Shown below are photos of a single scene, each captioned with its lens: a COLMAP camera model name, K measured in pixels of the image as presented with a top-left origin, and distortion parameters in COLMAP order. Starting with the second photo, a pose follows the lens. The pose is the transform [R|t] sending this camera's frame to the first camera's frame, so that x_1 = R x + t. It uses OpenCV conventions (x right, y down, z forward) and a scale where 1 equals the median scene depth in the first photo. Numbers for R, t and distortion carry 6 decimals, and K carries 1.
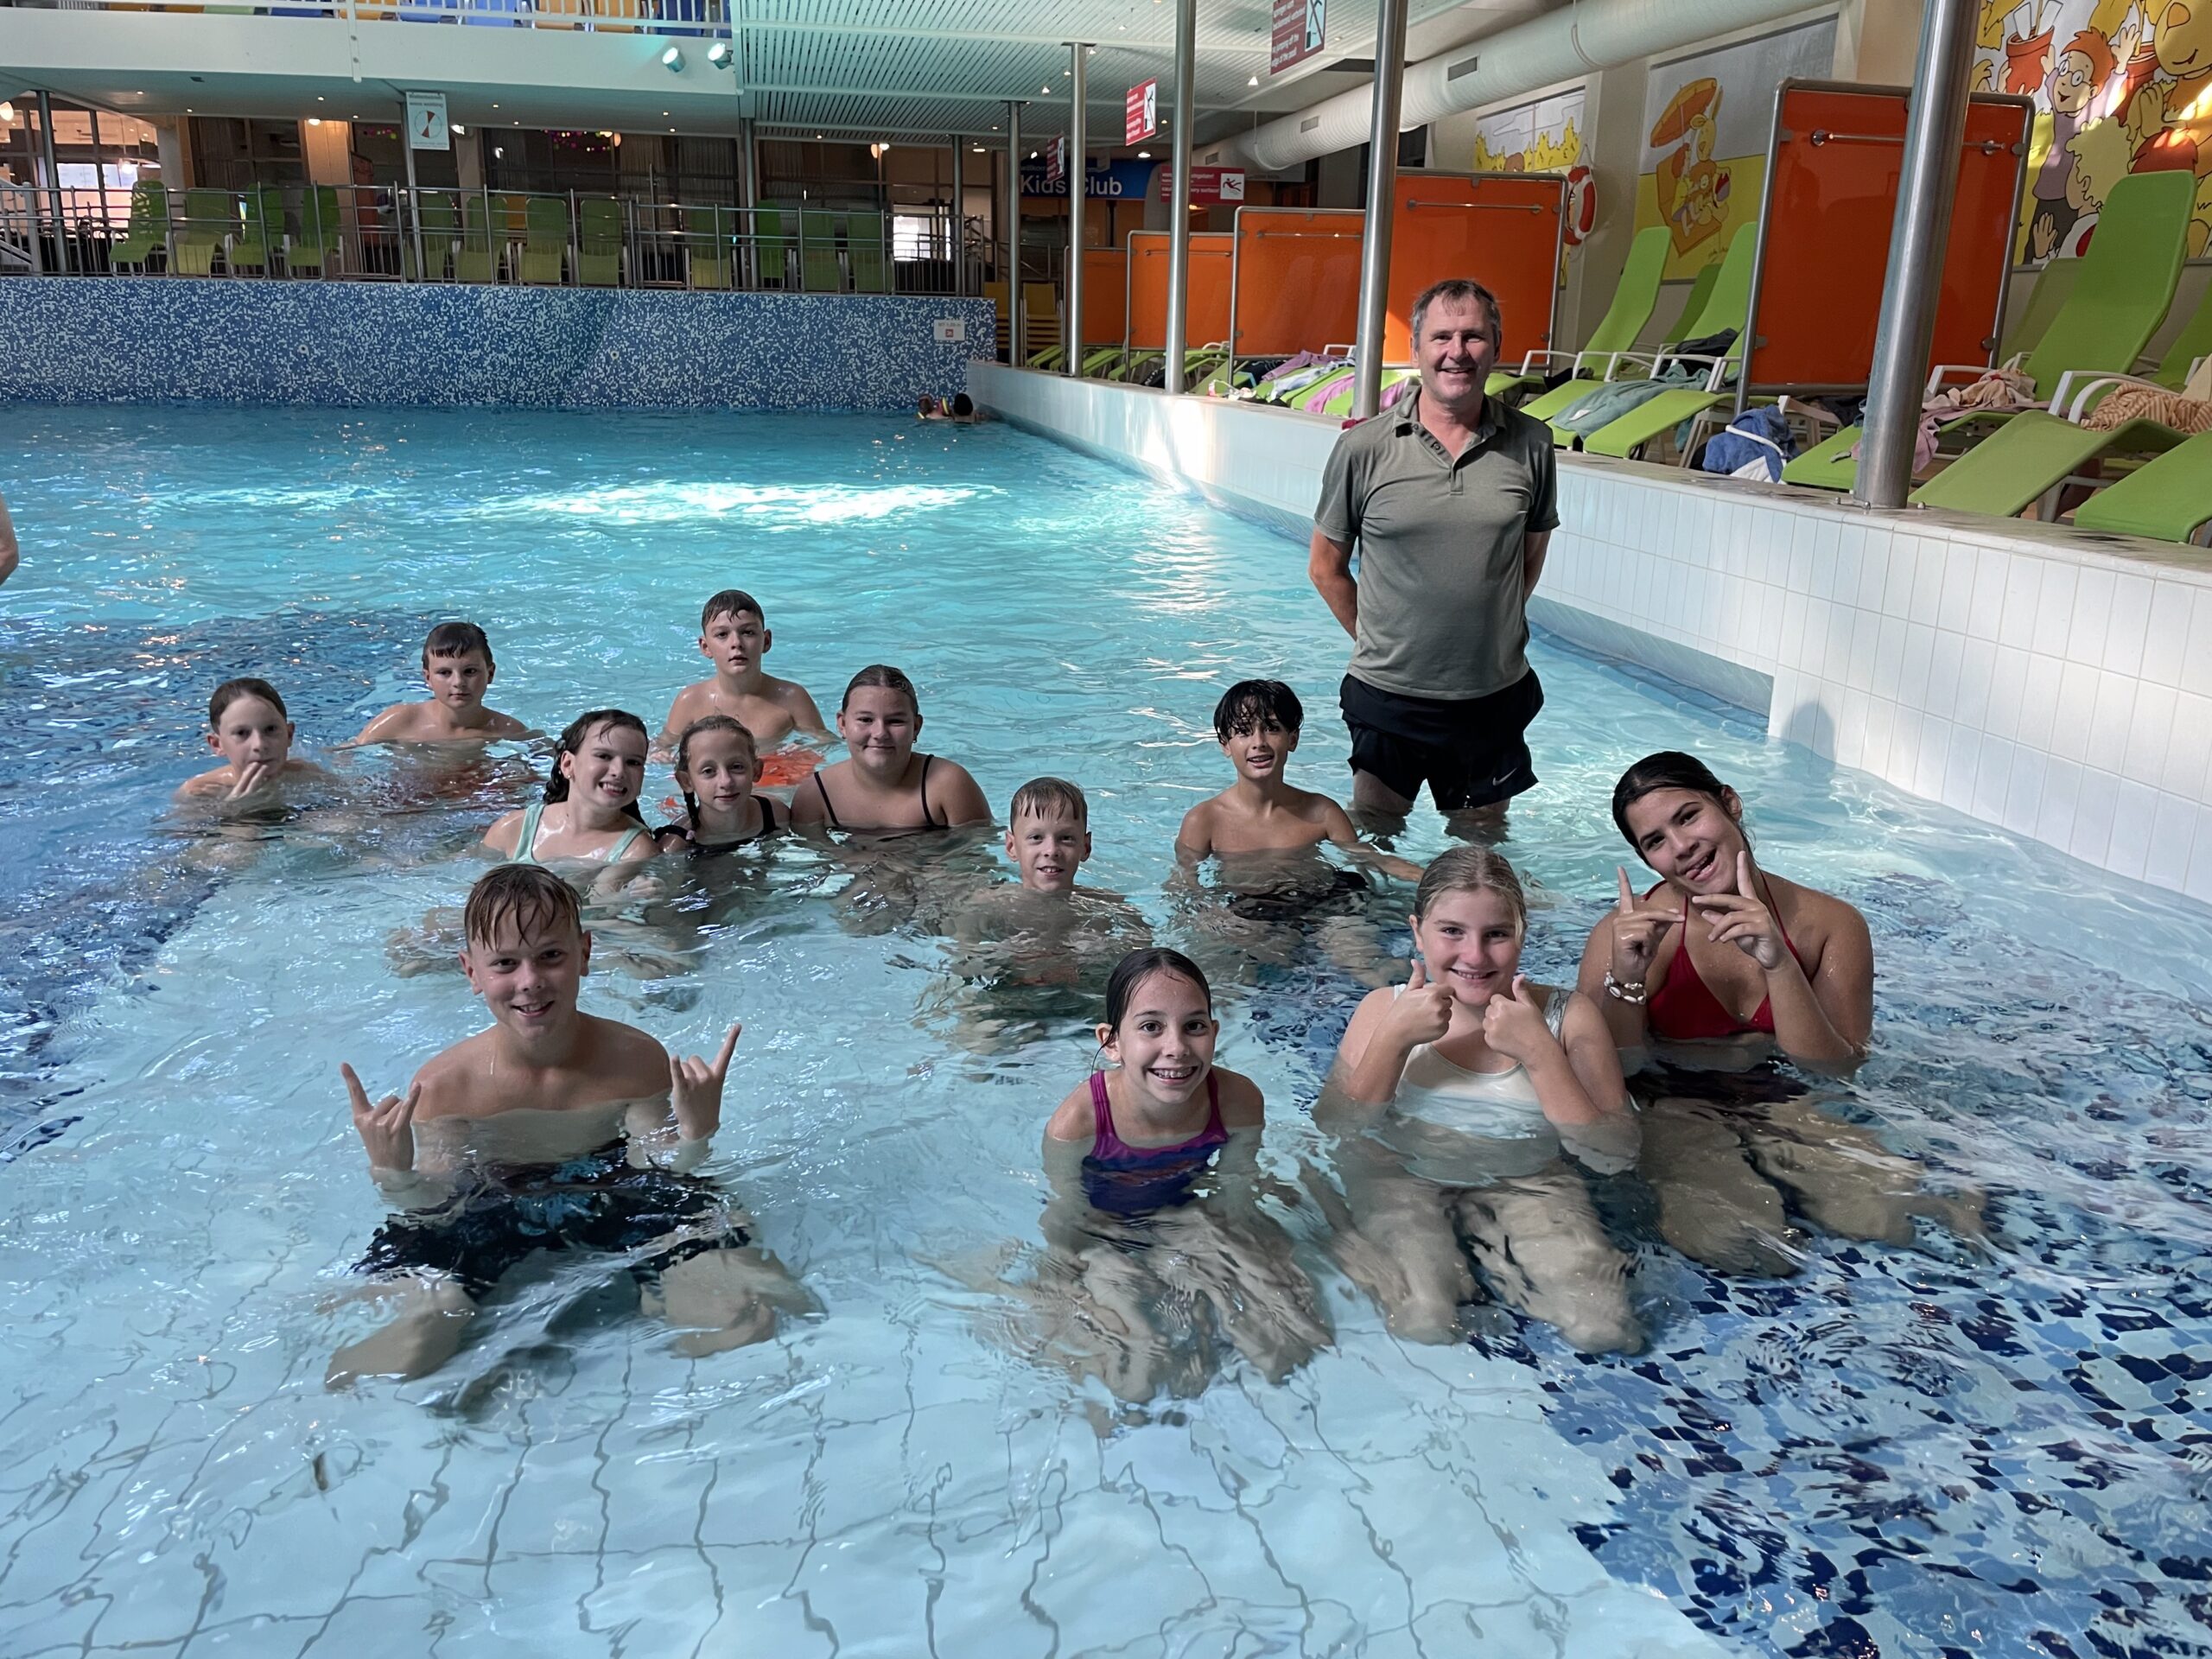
lens RADIAL K [[1714.4, 0, 1121.9], [0, 1714.4, 817.6], [0, 0, 1]] dist [0.076398, -0.105826]
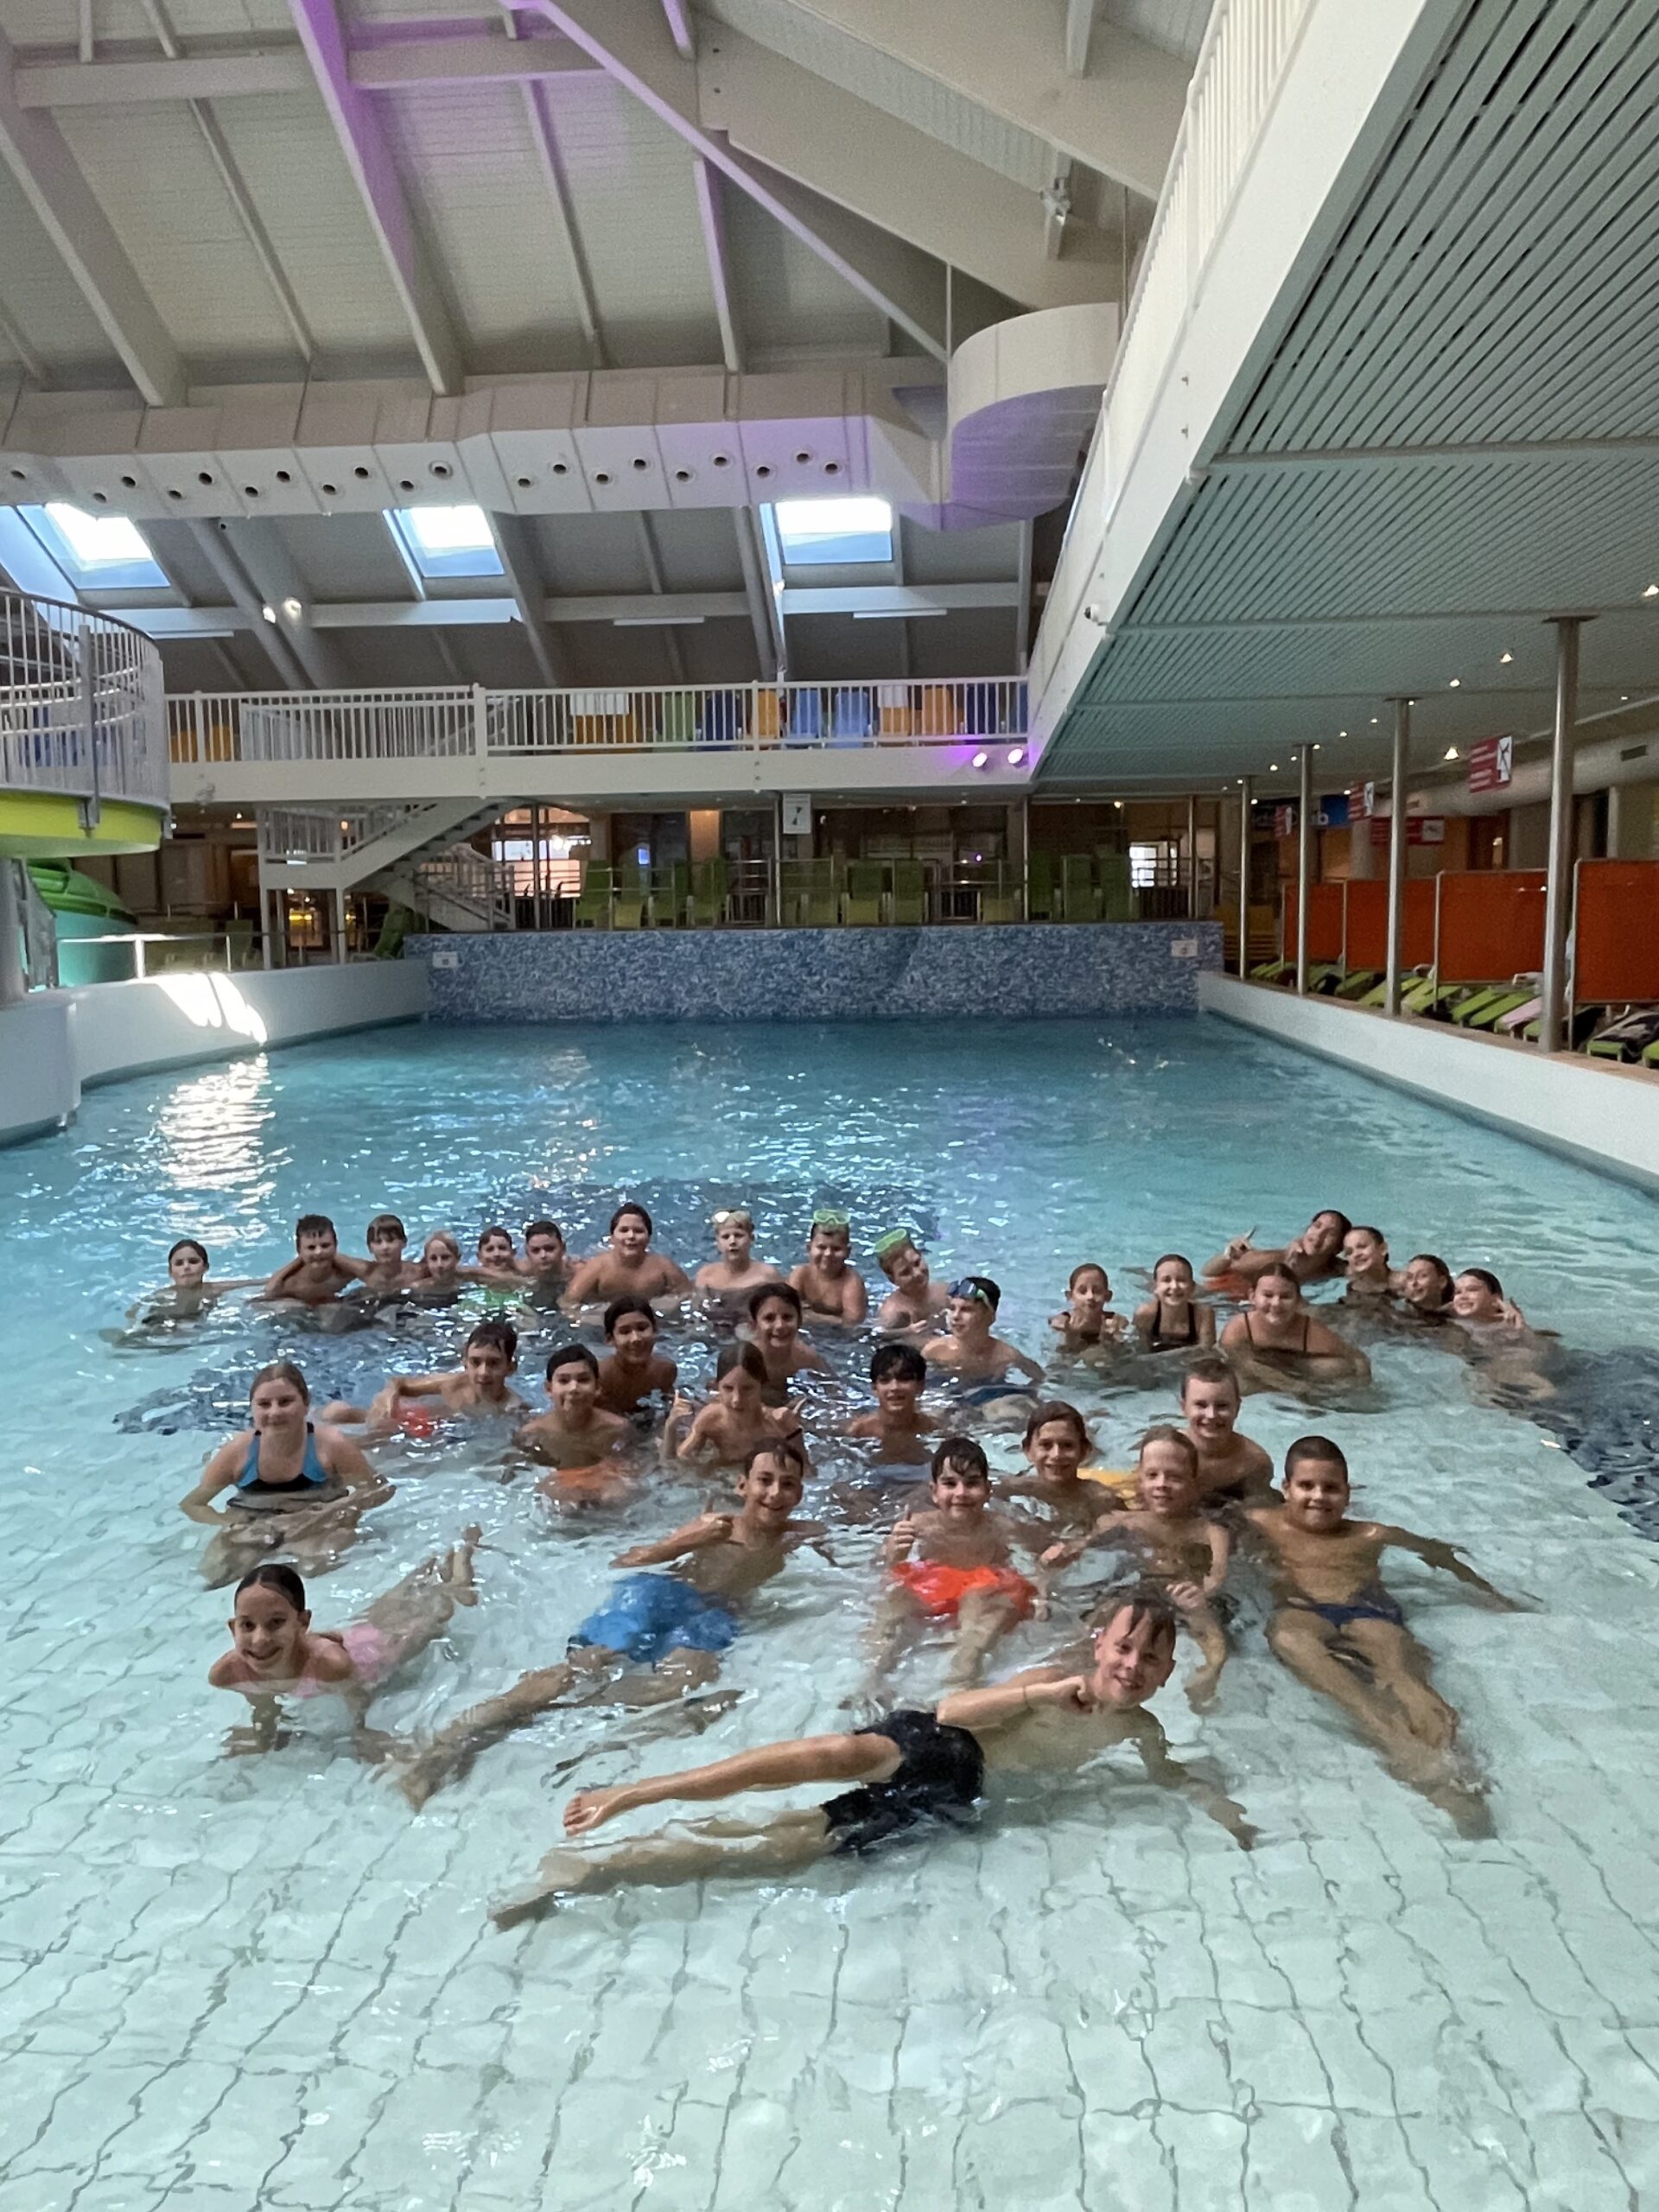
lens RADIAL K [[1634.7, 0, 826.4], [0, 1634.7, 1097.0], [0, 0, 1]] dist [-0.023442, -0.002360]
pose [[0.959467, 0.001748, -0.281815, -0.021102], [-0.047610, 0.986613, -0.155972, 0.011617], [0.277769, 0.163067, 0.946707, -0.154850]]
